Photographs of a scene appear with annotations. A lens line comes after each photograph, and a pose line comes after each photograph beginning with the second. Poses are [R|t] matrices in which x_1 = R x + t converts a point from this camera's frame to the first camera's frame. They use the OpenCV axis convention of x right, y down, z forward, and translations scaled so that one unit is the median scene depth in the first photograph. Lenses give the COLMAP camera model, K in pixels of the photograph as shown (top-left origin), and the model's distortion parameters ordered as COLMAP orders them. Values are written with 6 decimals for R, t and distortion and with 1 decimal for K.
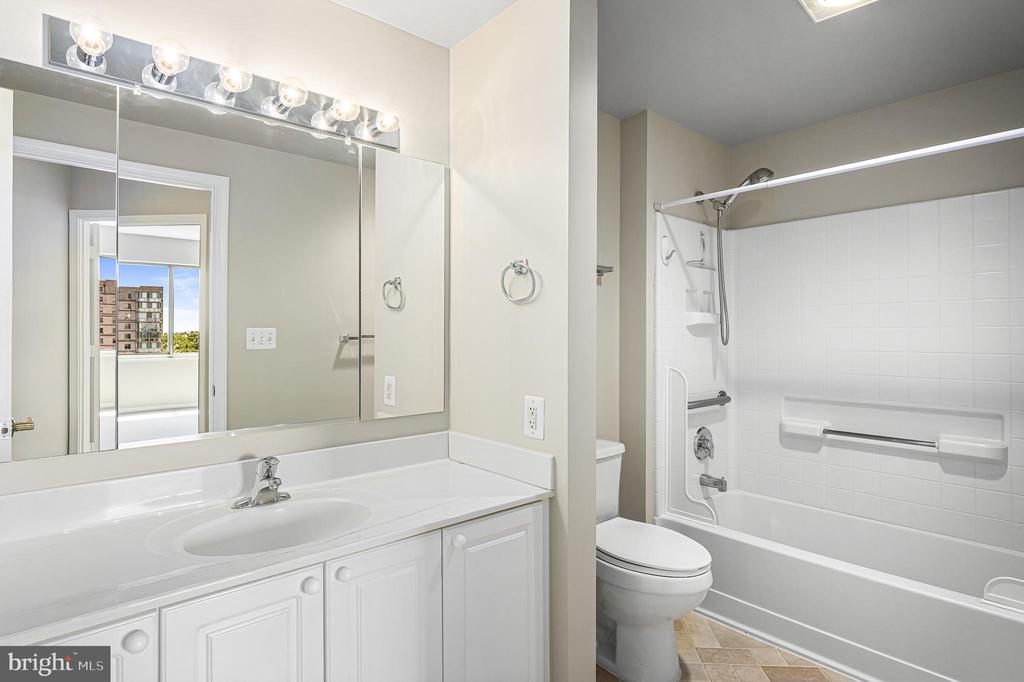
lens RADIAL K [[542.5, 0, 518.2], [0, 542.5, 333.9], [0, 0, 1]] dist [-0.005024, 0.001310]
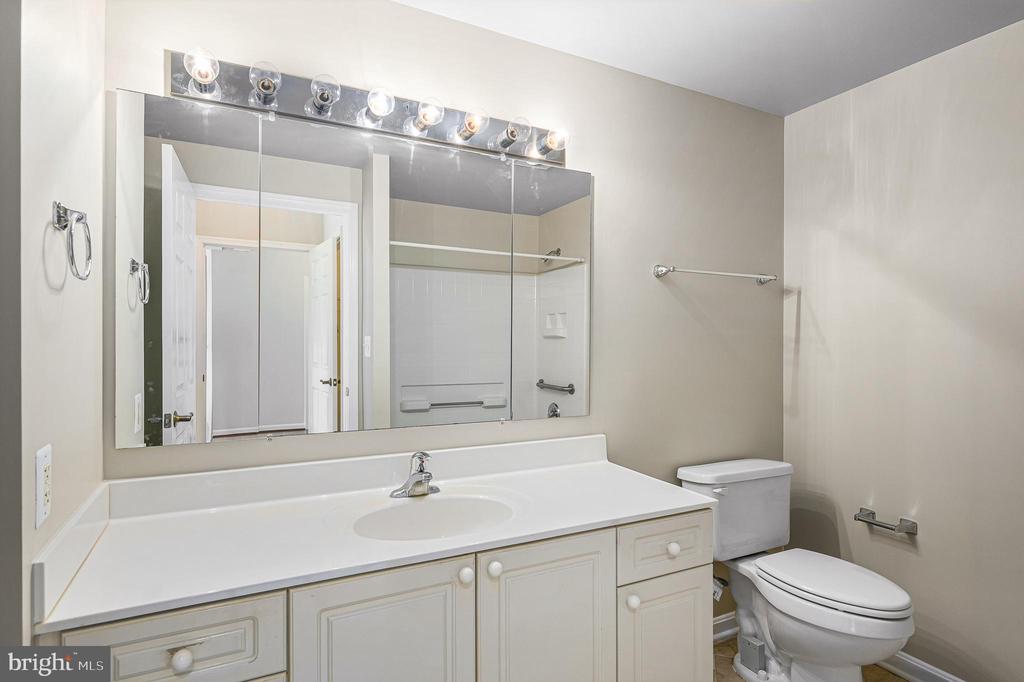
lens RADIAL K [[542.5, 0, 520.7], [0, 542.5, 342.2], [0, 0, 1]] dist [-0.005024, 0.001310]
pose [[0.968901, 0.003834, -0.247418, 0.081084], [-0.002598, 0.999982, 0.005319, -0.000041], [0.247434, -0.004511, 0.968894, 0.070963]]
